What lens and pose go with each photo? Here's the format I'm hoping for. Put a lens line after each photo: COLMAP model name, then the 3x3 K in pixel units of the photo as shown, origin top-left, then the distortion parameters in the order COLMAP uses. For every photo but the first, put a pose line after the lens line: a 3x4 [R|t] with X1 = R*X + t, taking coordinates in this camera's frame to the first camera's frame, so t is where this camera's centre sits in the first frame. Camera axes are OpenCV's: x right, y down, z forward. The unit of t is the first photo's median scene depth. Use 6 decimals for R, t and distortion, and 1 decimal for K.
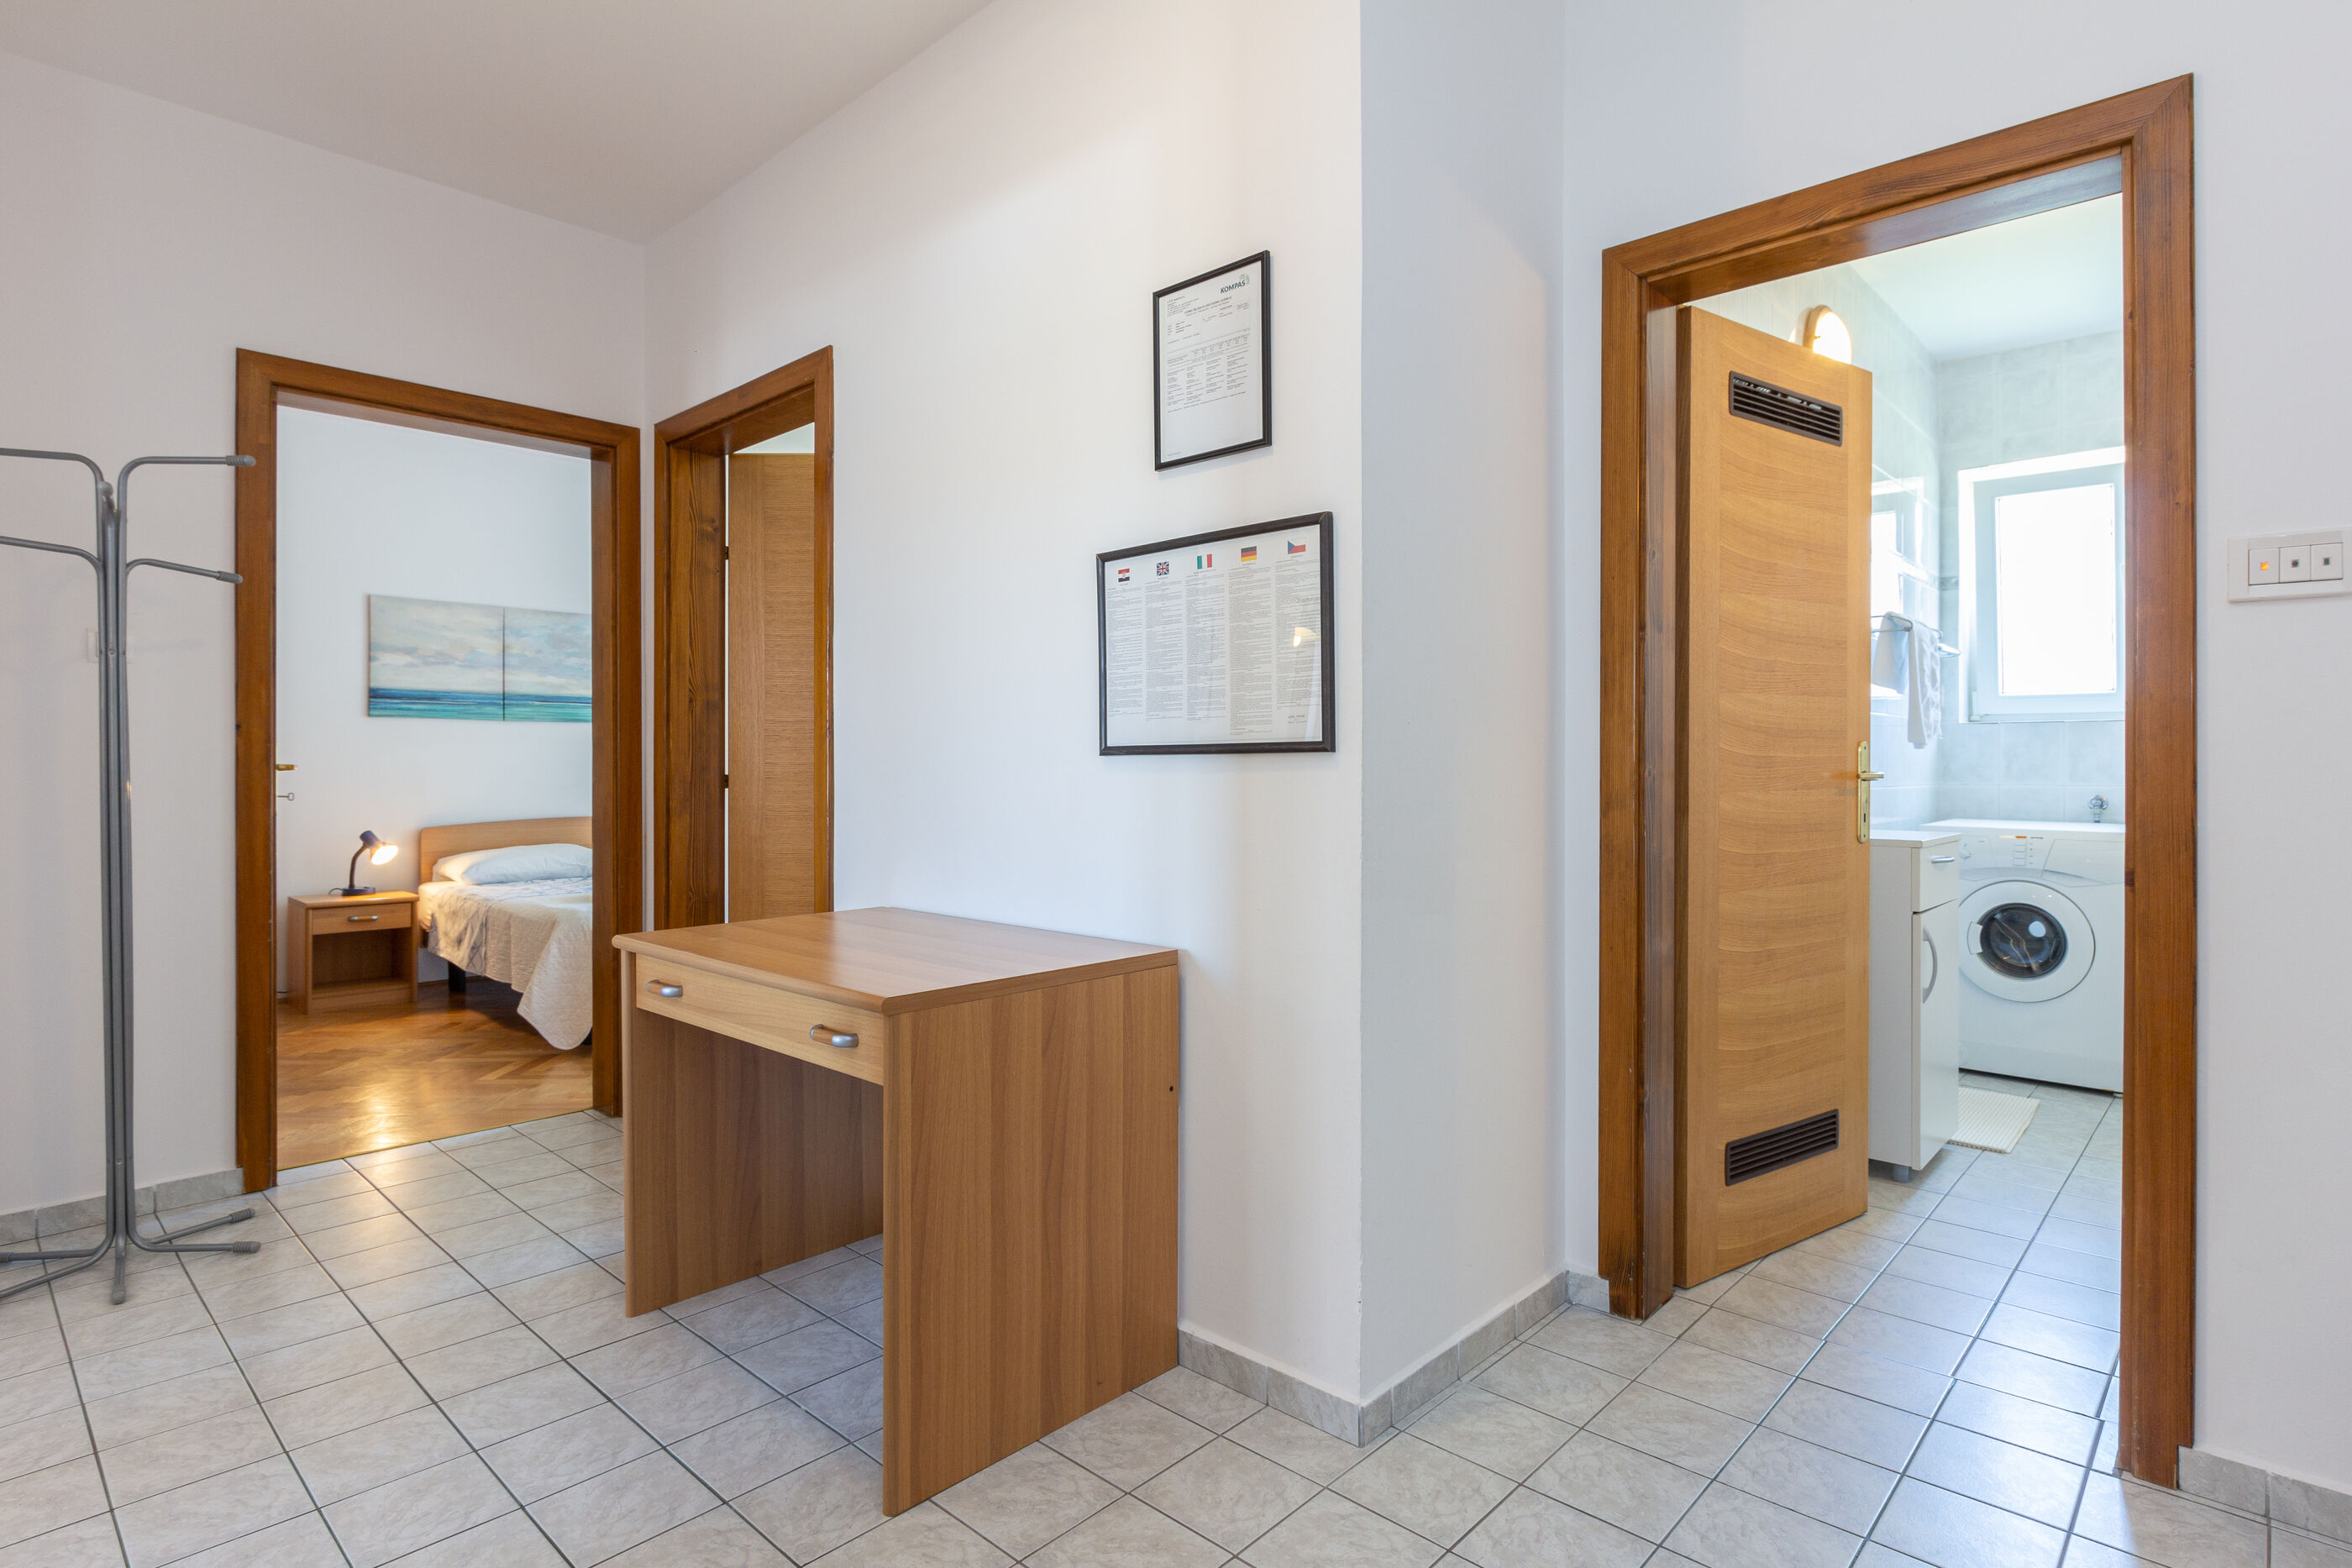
lens RADIAL K [[1188.1, 0, 1180.0], [0, 1188.1, 774.0], [0, 0, 1]] dist [-0.002411, -0.000232]
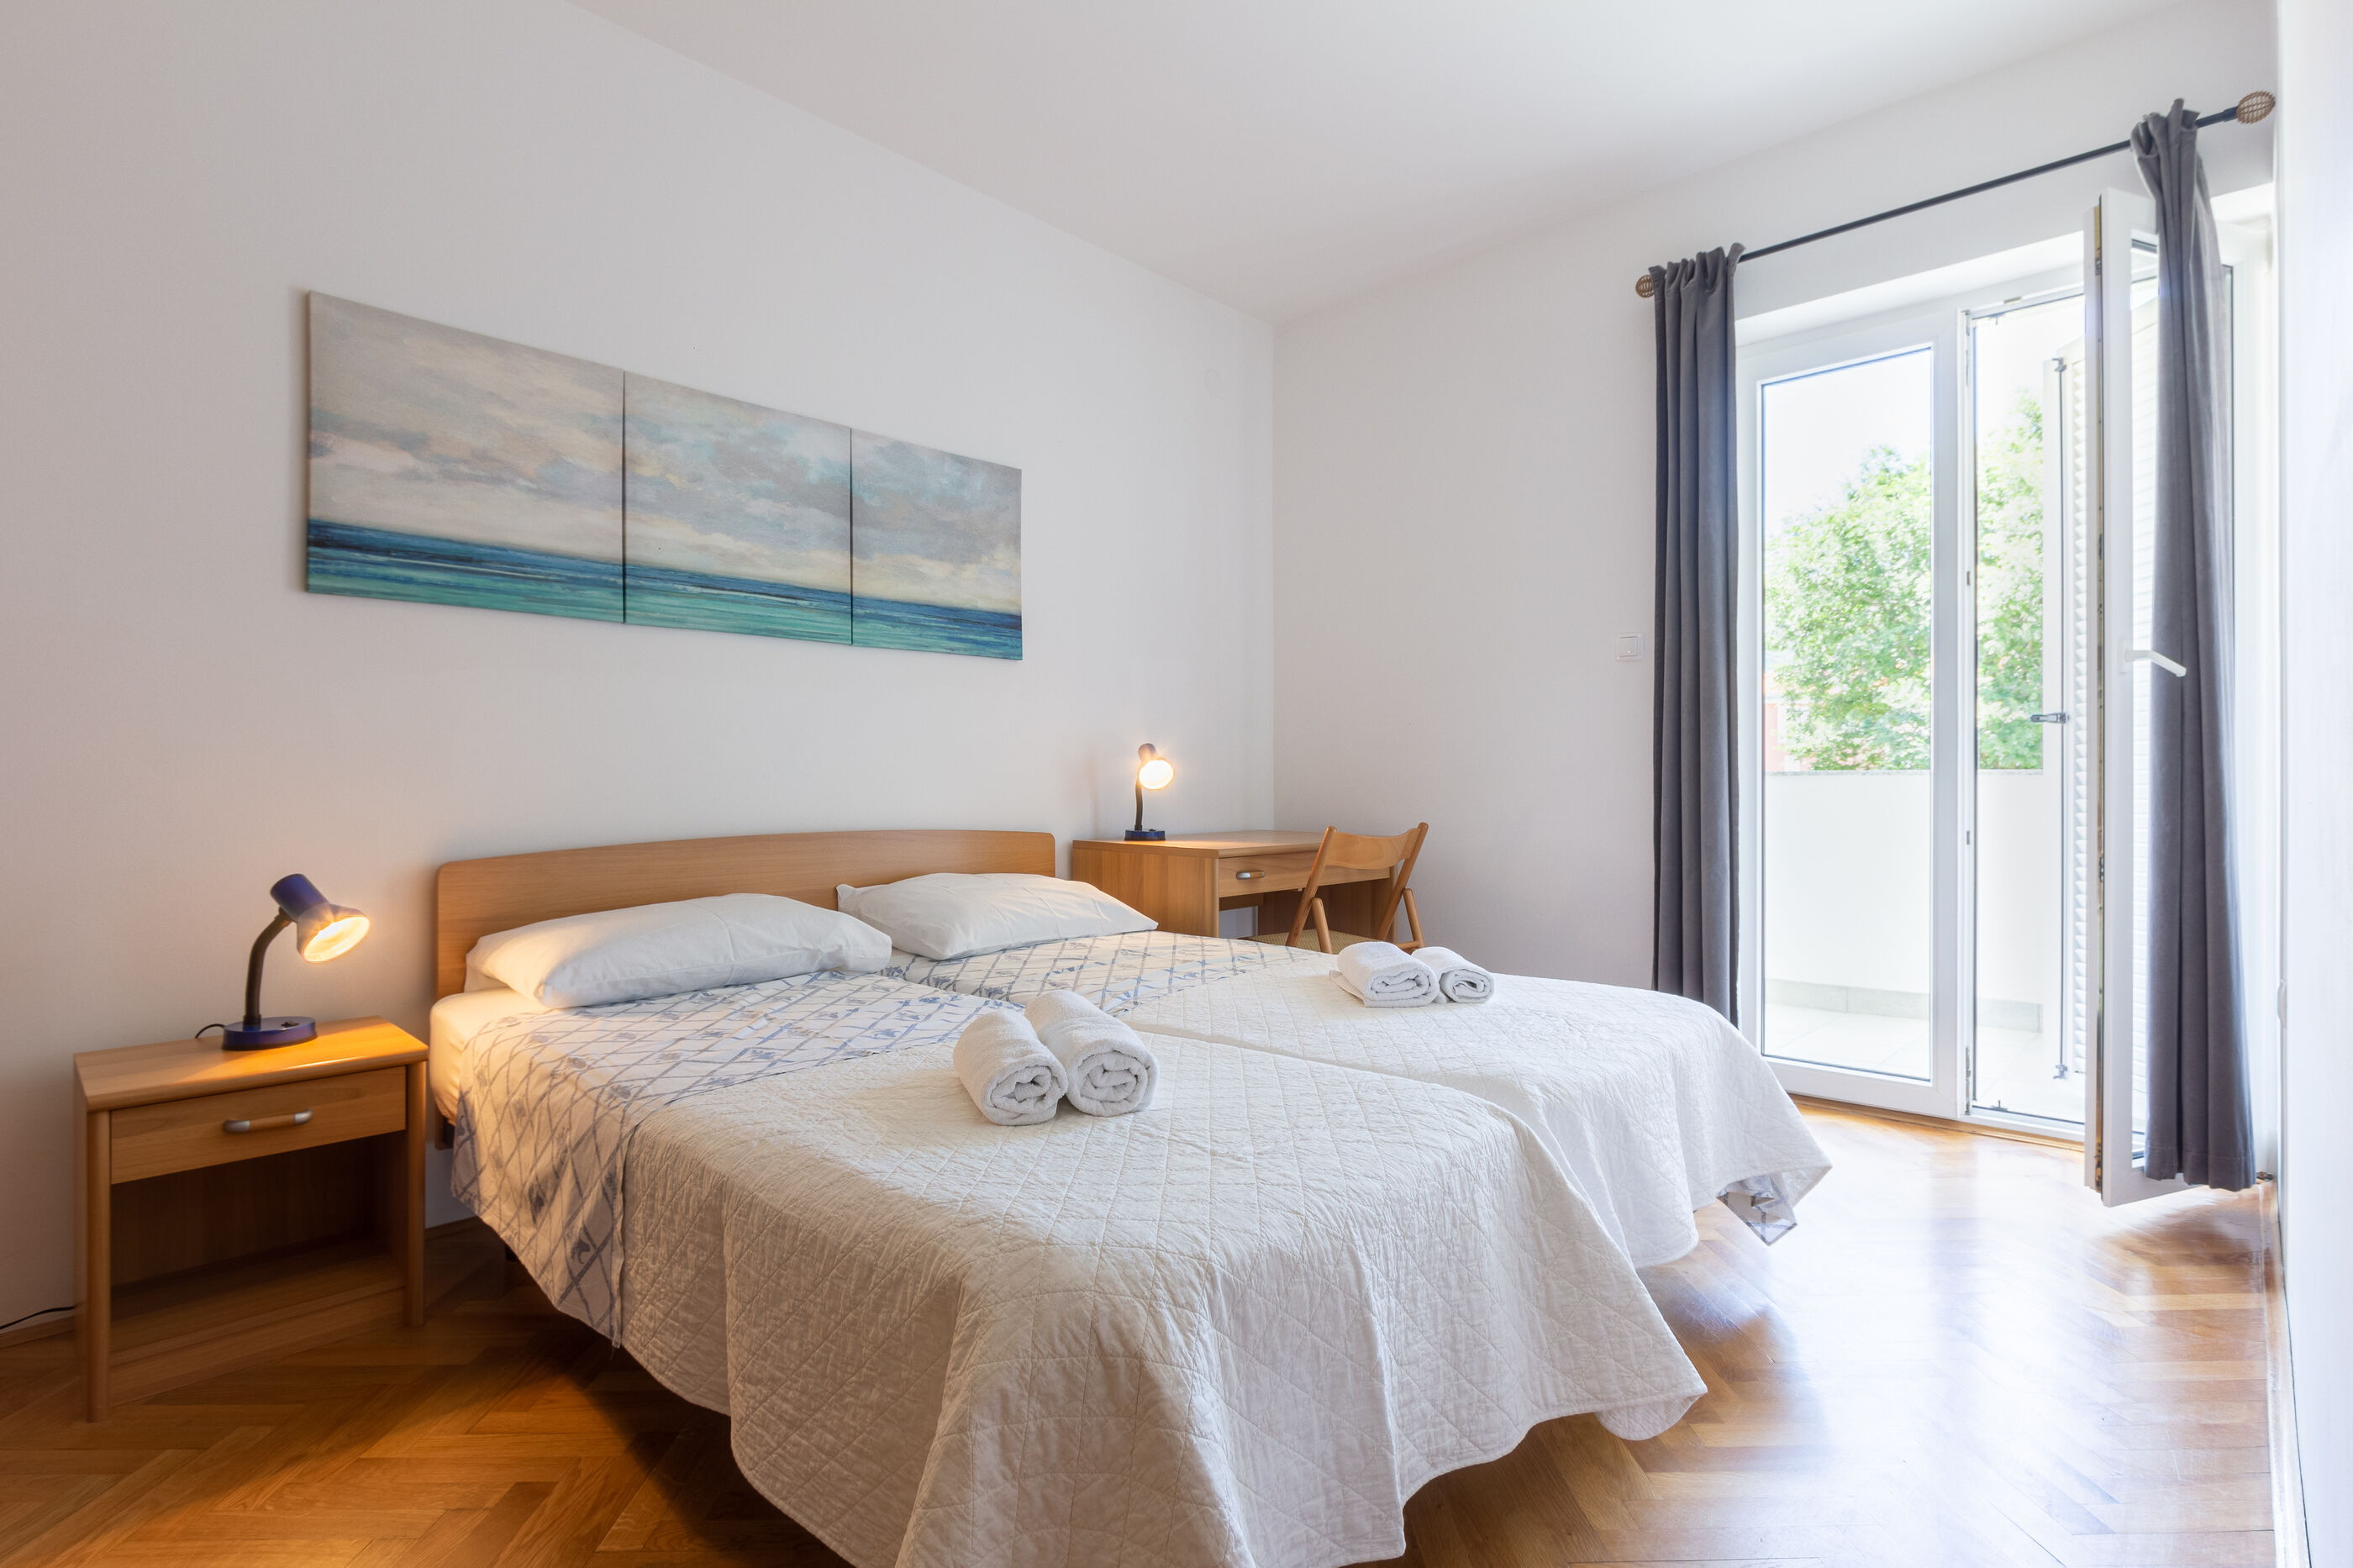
lens RADIAL K [[1096.3, 0, 1164.3], [0, 1096.3, 785.8], [0, 0, 1]] dist [0.002734, 0.000343]
pose [[0.999989, 0.000596, -0.004592, -0.361893], [-0.000587, 0.999998, 0.002059, 0.016189], [0.004594, -0.002057, 0.999987, 0.582854]]
